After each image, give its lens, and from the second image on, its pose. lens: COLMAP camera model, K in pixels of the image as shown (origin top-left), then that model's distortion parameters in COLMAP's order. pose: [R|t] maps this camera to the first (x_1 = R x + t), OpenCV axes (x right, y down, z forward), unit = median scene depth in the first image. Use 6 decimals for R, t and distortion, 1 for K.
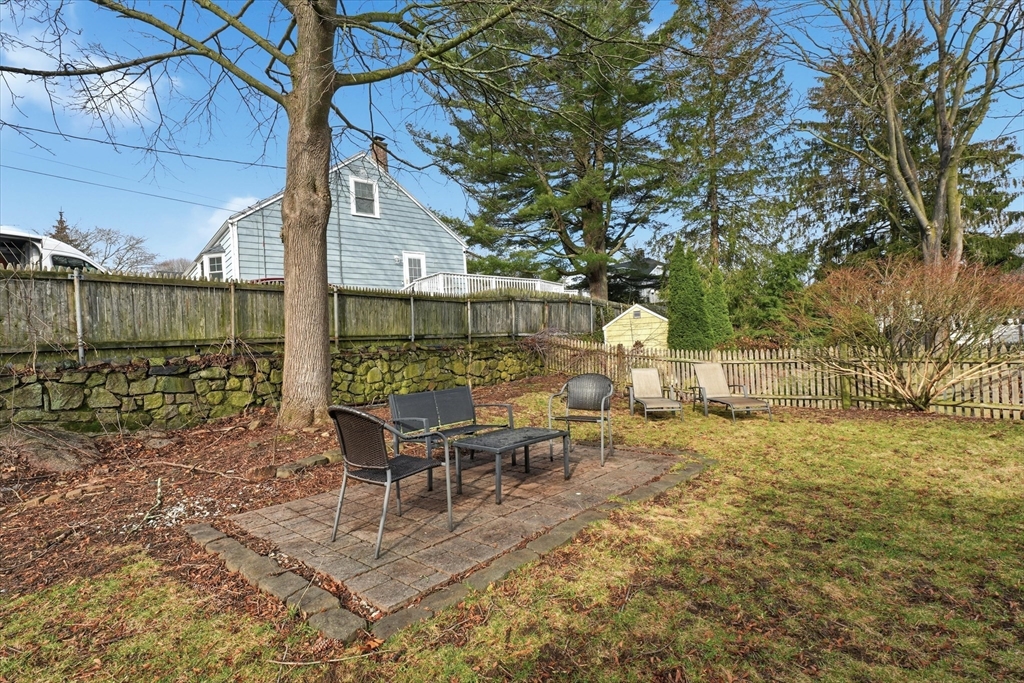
lens RADIAL K [[490.9, 0, 510.9], [0, 490.9, 341.3], [0, 0, 1]] dist [-0.002936, 0.001313]
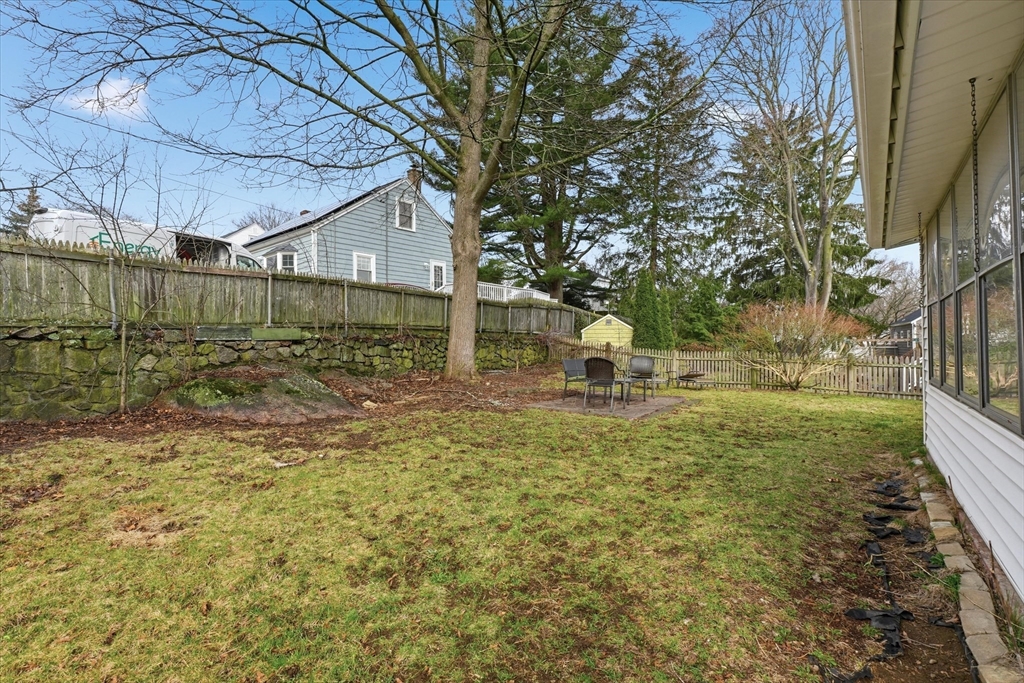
lens RADIAL K [[490.9, 0, 510.9], [0, 490.9, 341.3], [0, 0, 1]] dist [-0.002936, 0.001313]
pose [[0.986052, 0.055214, 0.157012, -0.118526], [-0.055829, 0.998440, -0.000496, 0.007117], [-0.156794, -0.008277, 0.987597, -0.151675]]
